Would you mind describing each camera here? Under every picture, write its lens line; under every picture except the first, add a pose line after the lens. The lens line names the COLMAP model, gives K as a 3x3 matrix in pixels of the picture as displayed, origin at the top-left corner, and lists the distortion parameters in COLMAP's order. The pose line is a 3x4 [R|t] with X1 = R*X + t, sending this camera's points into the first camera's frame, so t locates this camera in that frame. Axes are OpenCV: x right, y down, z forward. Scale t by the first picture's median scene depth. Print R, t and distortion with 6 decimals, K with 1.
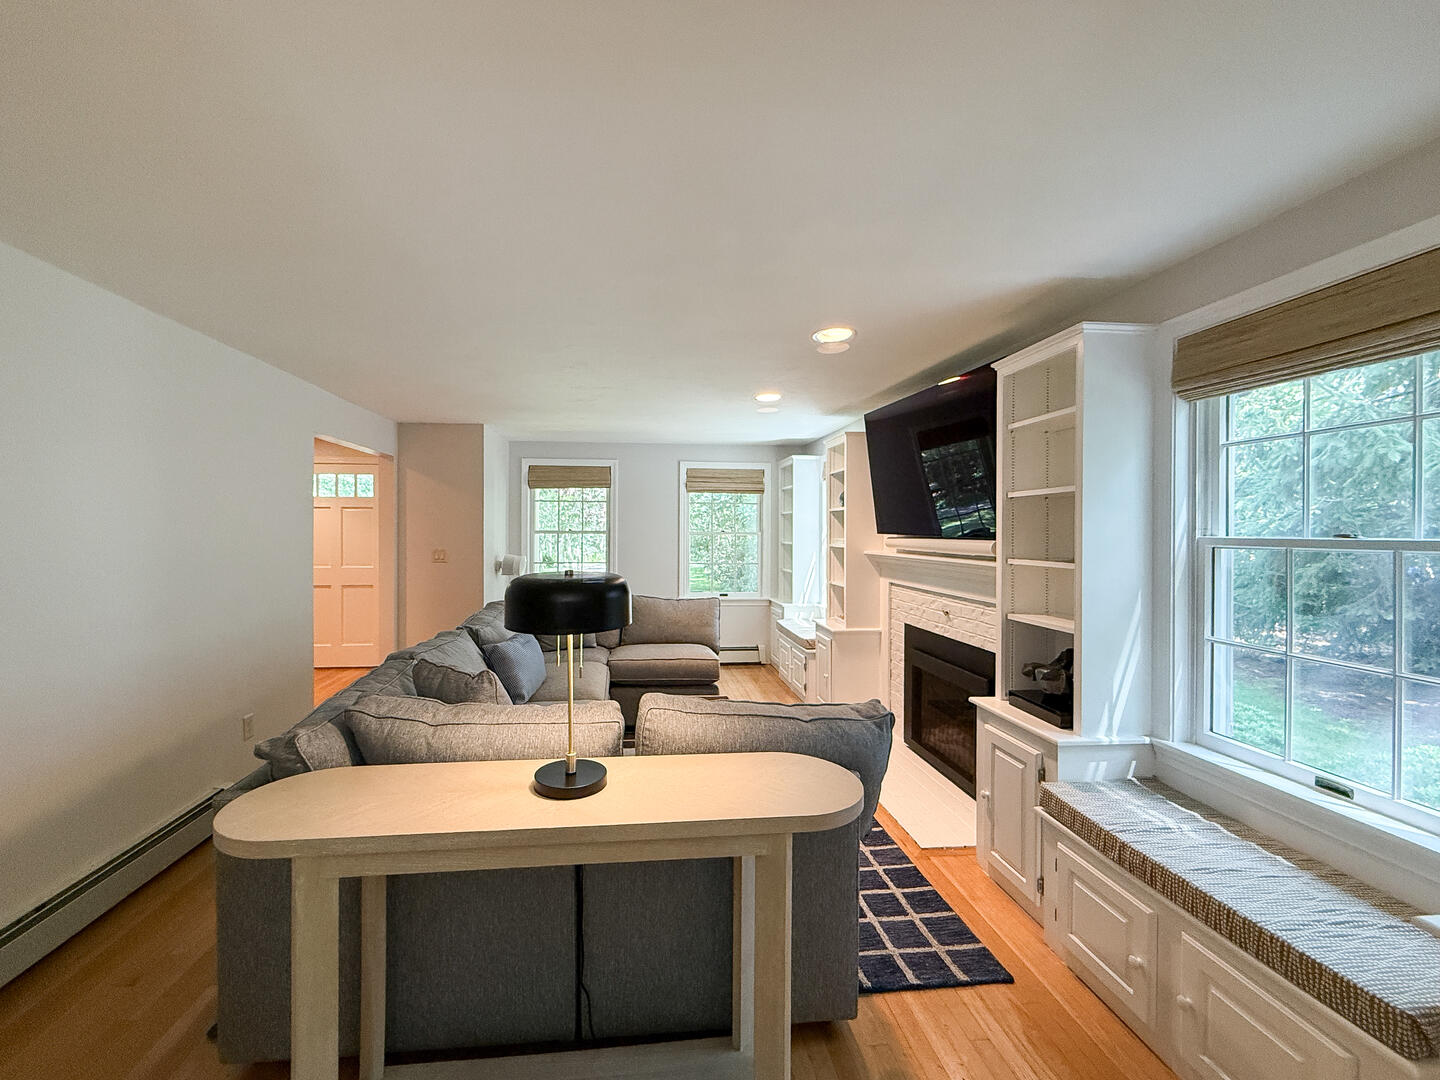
lens RADIAL K [[583.8, 0, 715.4], [0, 583.8, 531.5], [0, 0, 1]] dist [-0.000180, 0.000183]
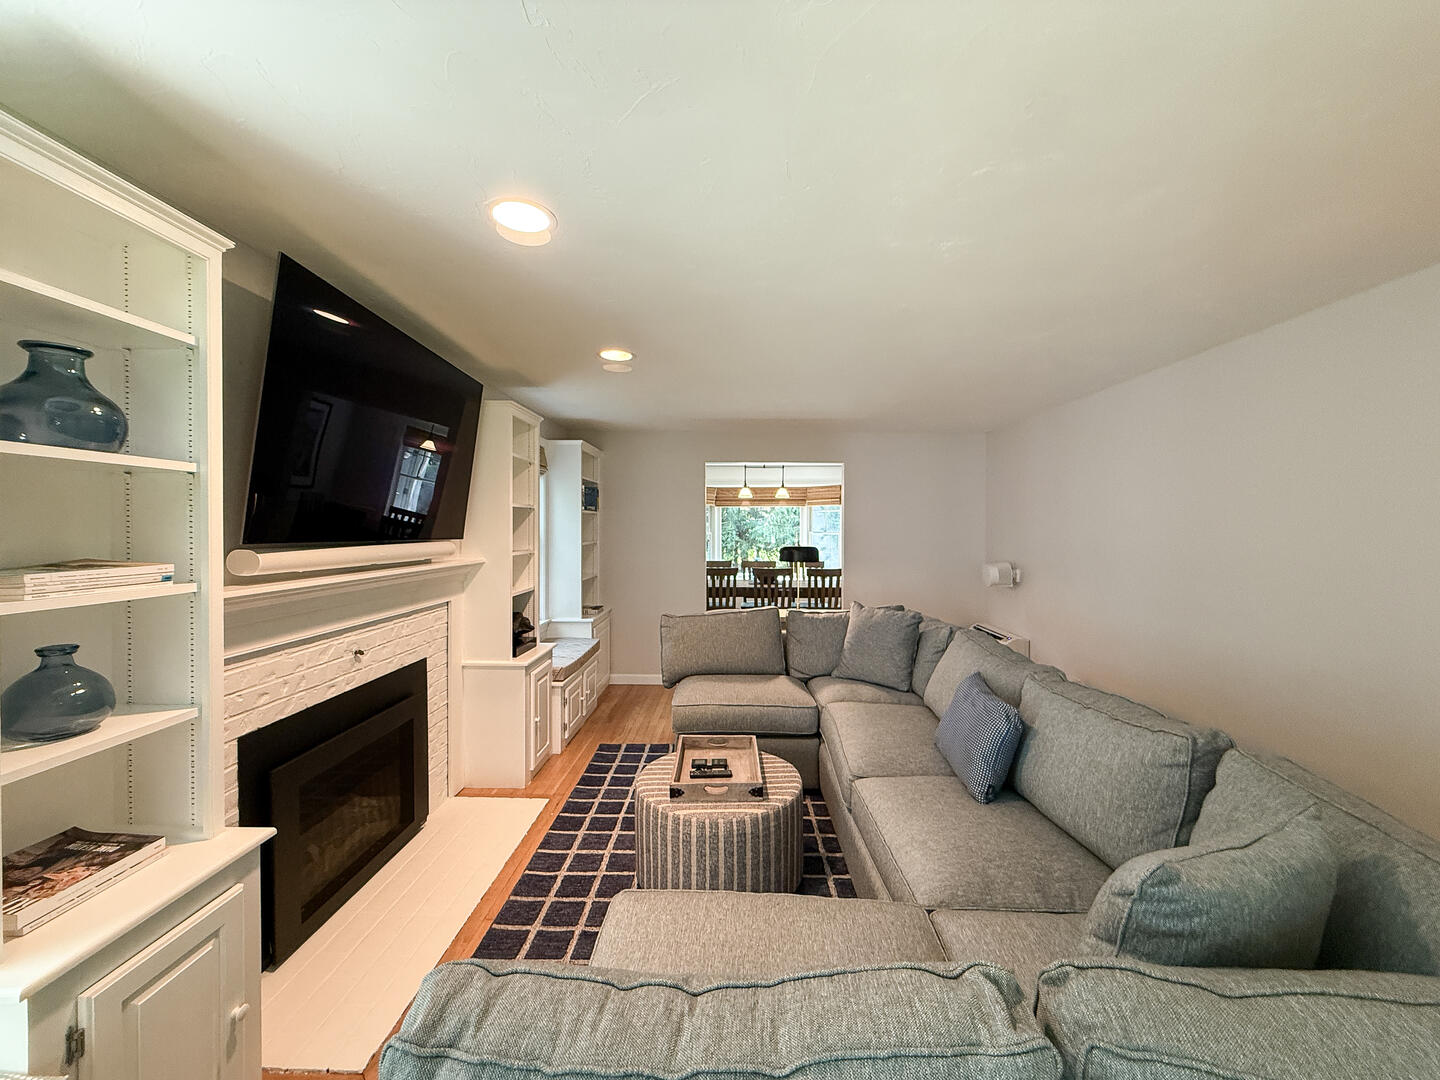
lens RADIAL K [[583.8, 0, 715.4], [0, 583.8, 531.5], [0, 0, 1]] dist [-0.000180, 0.000183]
pose [[-0.984636, -0.000230, 0.174618, -0.184613], [0.002216, 0.999902, 0.013809, -0.016894], [-0.174604, 0.013984, -0.984539, 2.111960]]
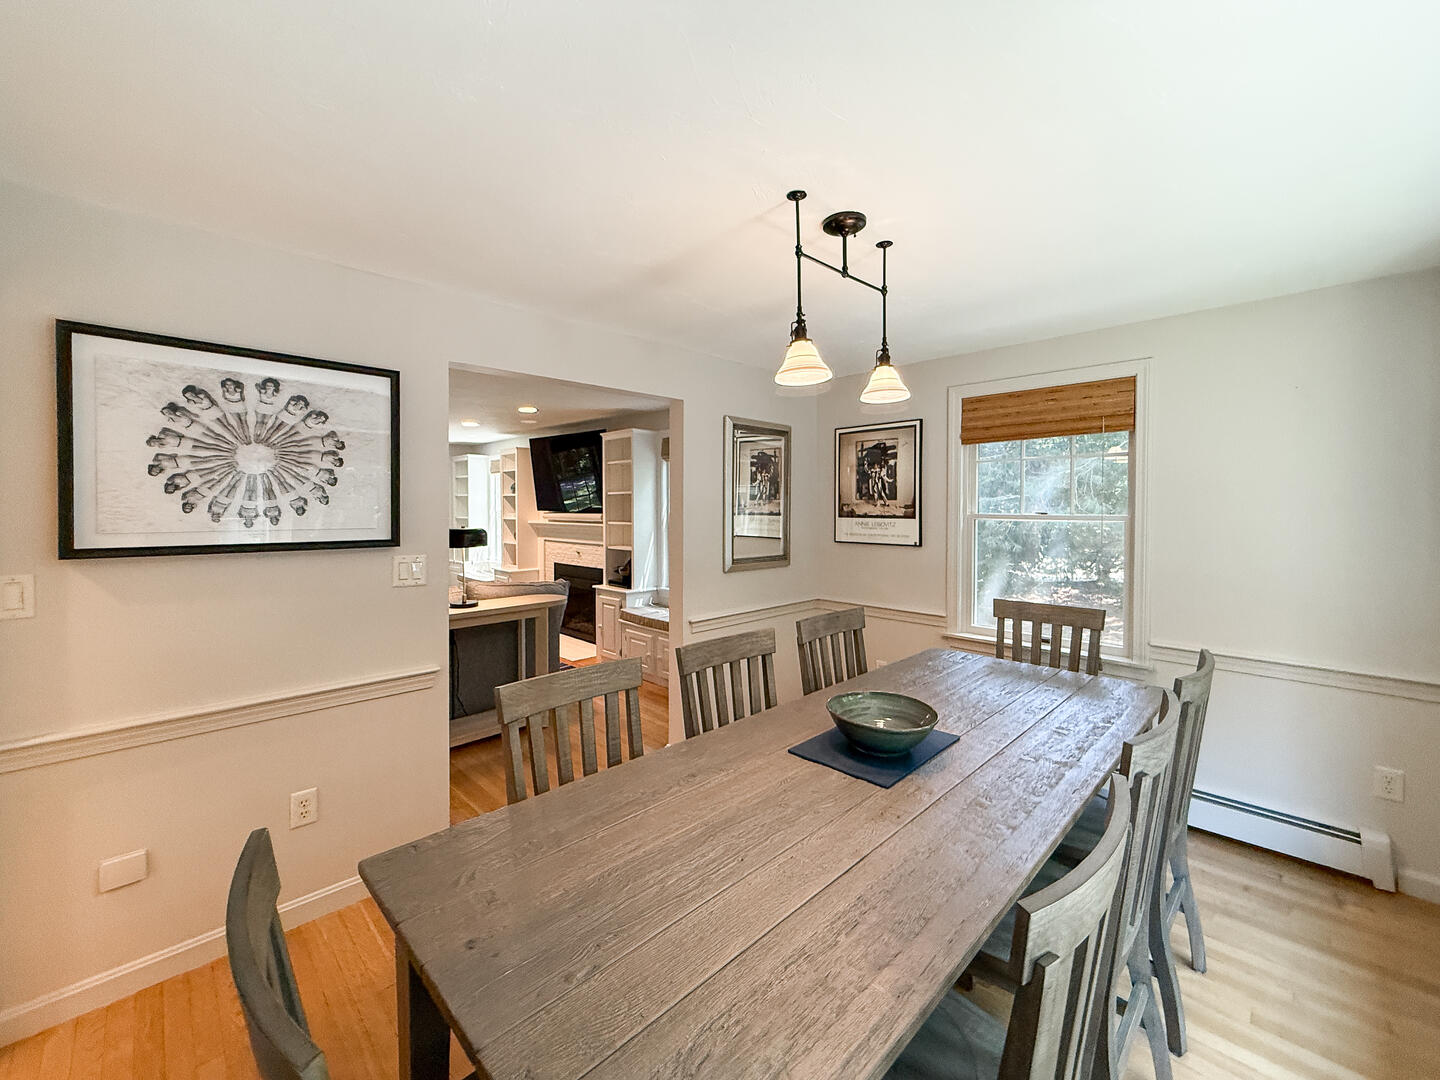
lens RADIAL K [[583.8, 0, 715.4], [0, 583.8, 531.5], [0, 0, 1]] dist [-0.000180, 0.000183]
pose [[0.801987, -0.032667, 0.596448, -0.487107], [0.004861, 0.998827, 0.048169, -0.021882], [-0.597322, -0.035731, 0.801205, -1.007269]]
